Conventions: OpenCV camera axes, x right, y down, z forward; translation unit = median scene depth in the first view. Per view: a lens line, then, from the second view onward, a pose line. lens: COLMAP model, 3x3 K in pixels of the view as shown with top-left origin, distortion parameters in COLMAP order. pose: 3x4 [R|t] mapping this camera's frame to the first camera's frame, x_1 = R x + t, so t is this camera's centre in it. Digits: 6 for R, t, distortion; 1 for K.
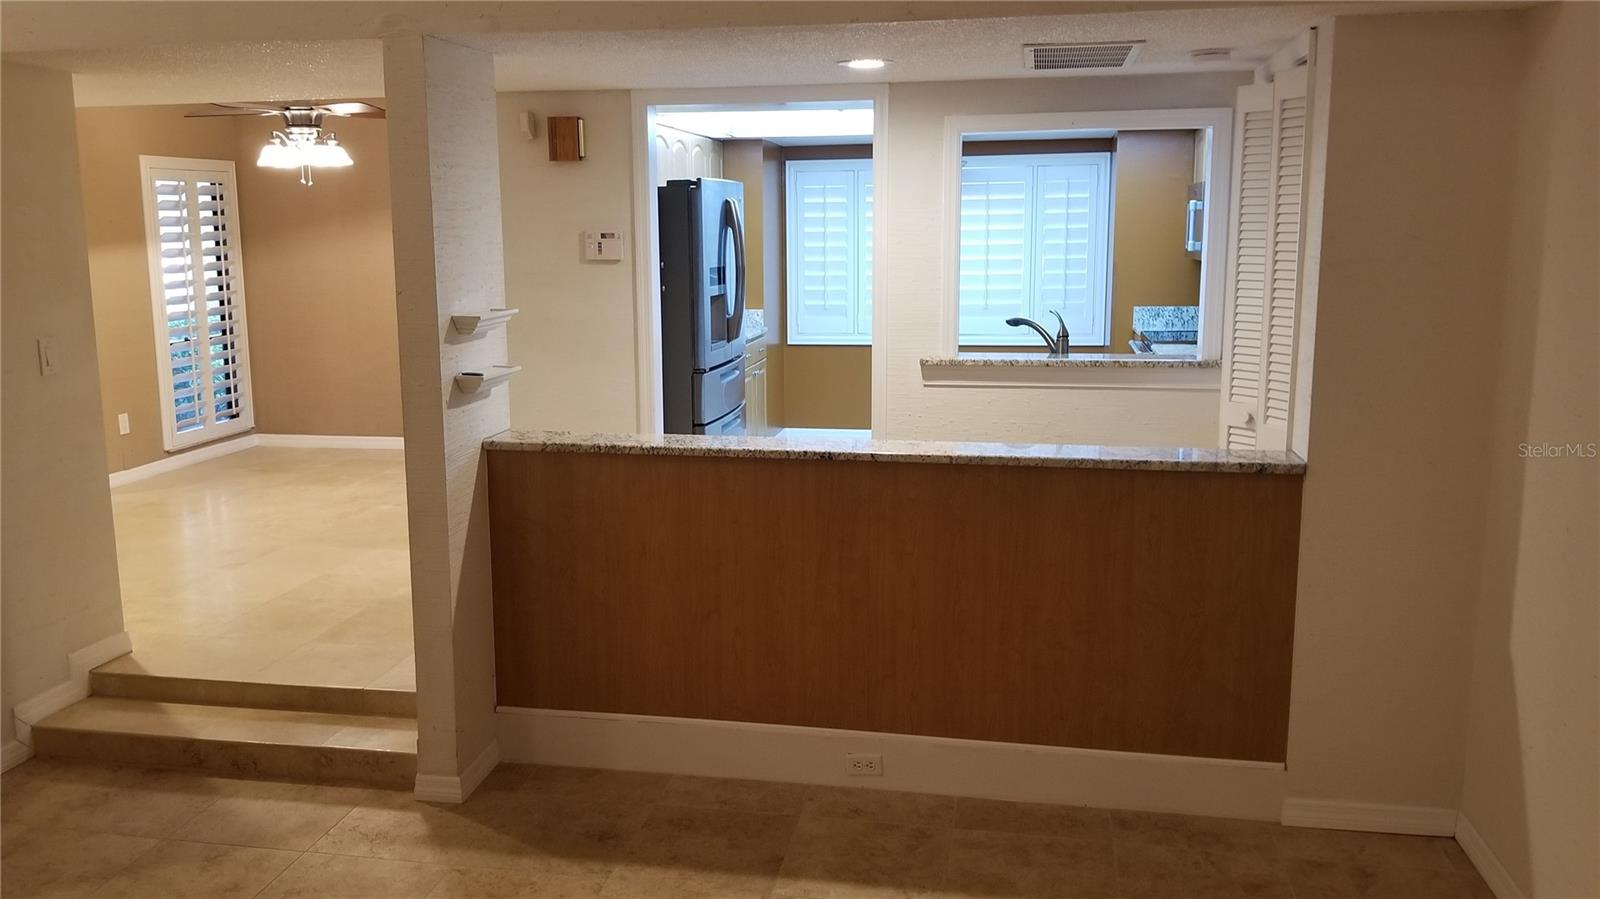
lens RADIAL K [[1318.6, 0, 775.4], [0, 1318.6, 448.2], [0, 0, 1]] dist [0.076556, -0.140584]
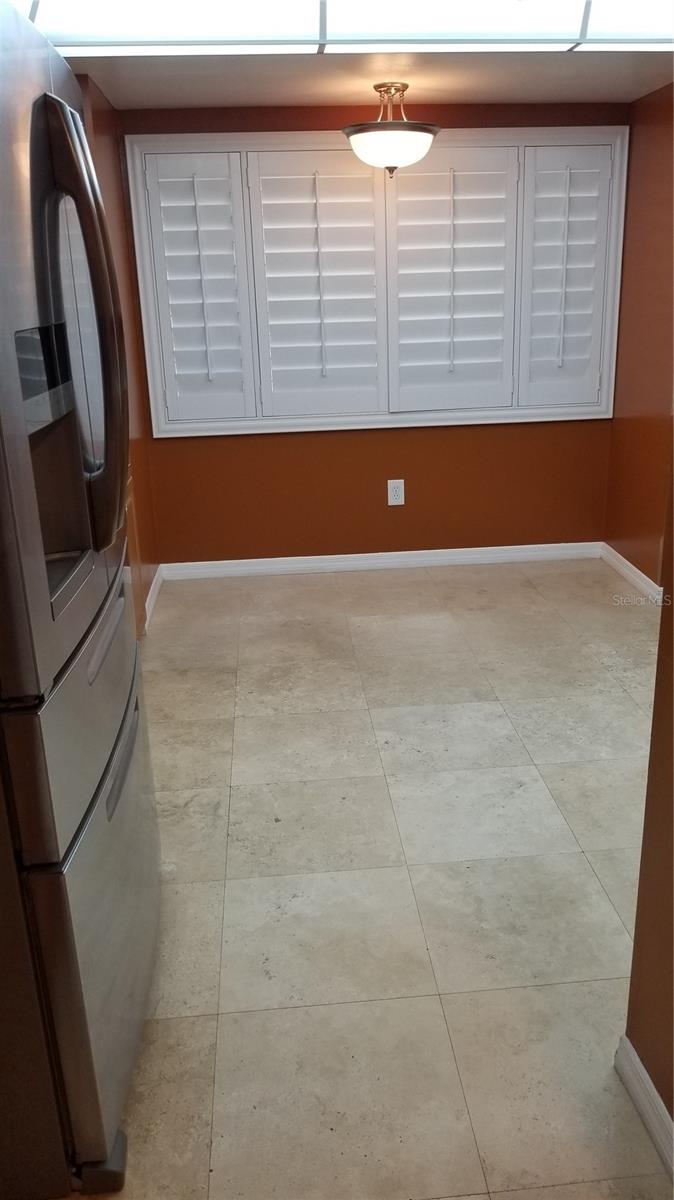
lens RADIAL K [[931.8, 0, 337.0], [0, 931.8, 600.0], [0, 0, 1]] dist [-0.006858, -0.002653]
pose [[0.963298, -0.101169, 0.248640, -0.045405], [0.058385, 0.983050, 0.173795, -0.131750], [-0.262008, -0.152899, 0.952877, 0.930012]]
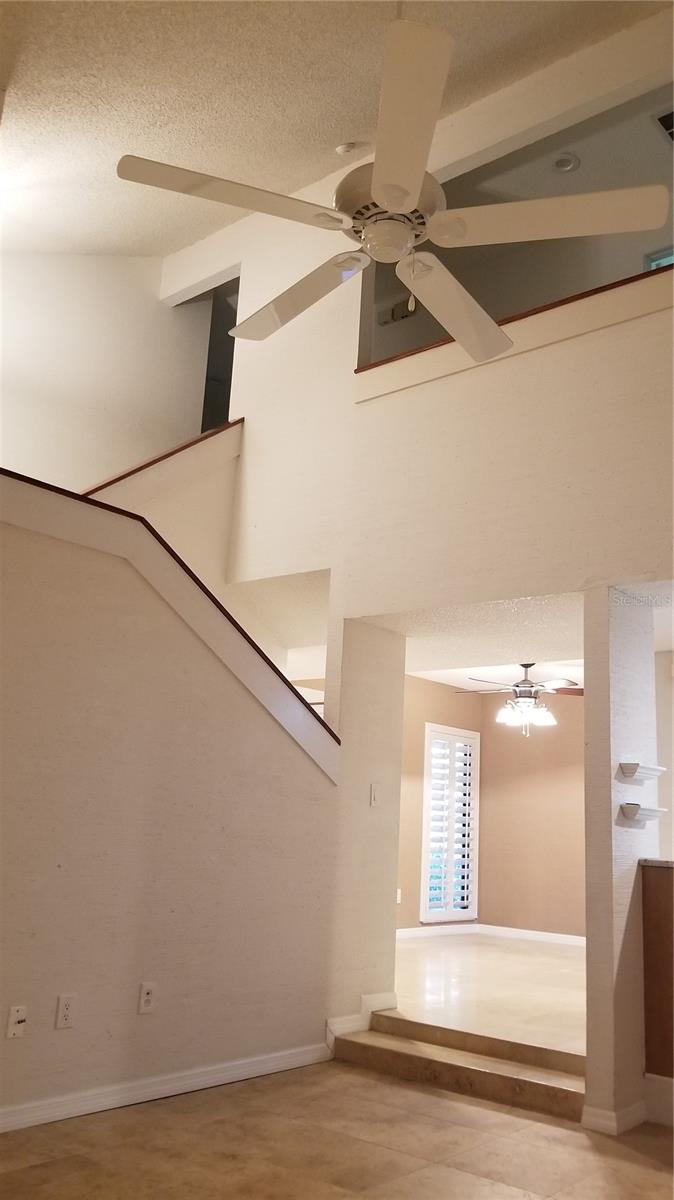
lens RADIAL K [[988.9, 0, 337.0], [0, 988.9, 600.0], [0, 0, 1]] dist [0.076556, -0.140584]
pose [[0.872563, -0.059795, -0.484828, 0.028775], [-0.134095, 0.925037, -0.355422, 0.152223], [0.469737, 0.375141, 0.799135, -0.103073]]
